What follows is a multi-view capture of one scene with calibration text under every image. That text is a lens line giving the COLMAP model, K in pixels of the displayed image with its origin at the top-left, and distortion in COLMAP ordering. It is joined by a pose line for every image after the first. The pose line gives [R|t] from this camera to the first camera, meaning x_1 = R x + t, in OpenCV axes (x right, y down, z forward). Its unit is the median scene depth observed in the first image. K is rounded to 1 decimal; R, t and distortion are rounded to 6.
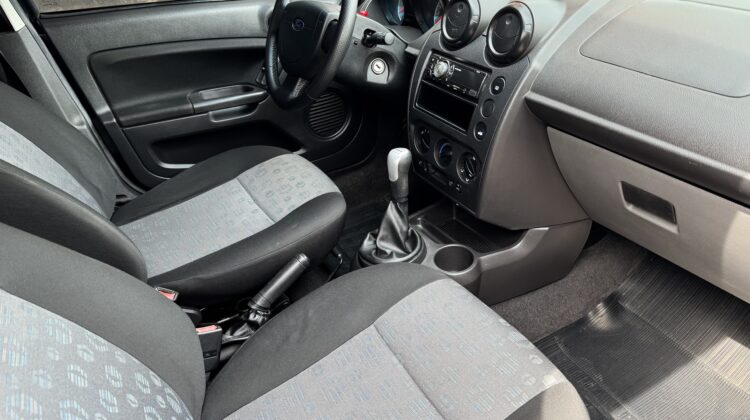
lens RADIAL K [[485.6, 0, 375.0], [0, 485.6, 210.0], [0, 0, 1]] dist [0.088150, -0.045611]
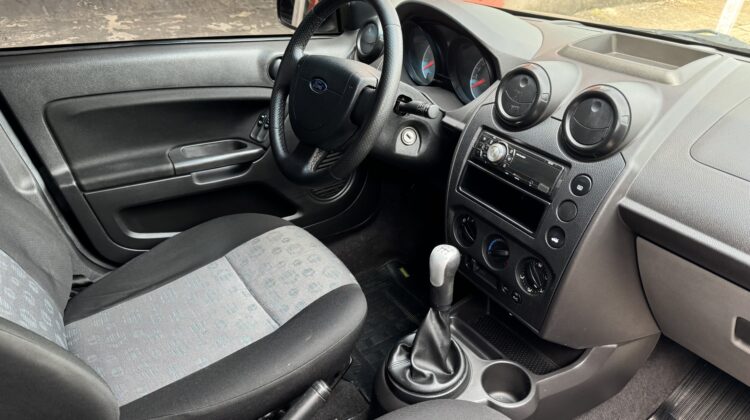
lens RADIAL K [[496.8, 0, 384.6], [0, 496.8, 224.5], [0, 0, 1]] dist [0.038192, -0.003452]
pose [[0.995389, 0.028233, 0.091667, -0.112426], [-0.026002, 0.999338, -0.025445, -0.123771], [-0.092325, 0.022945, 0.995465, 0.165035]]
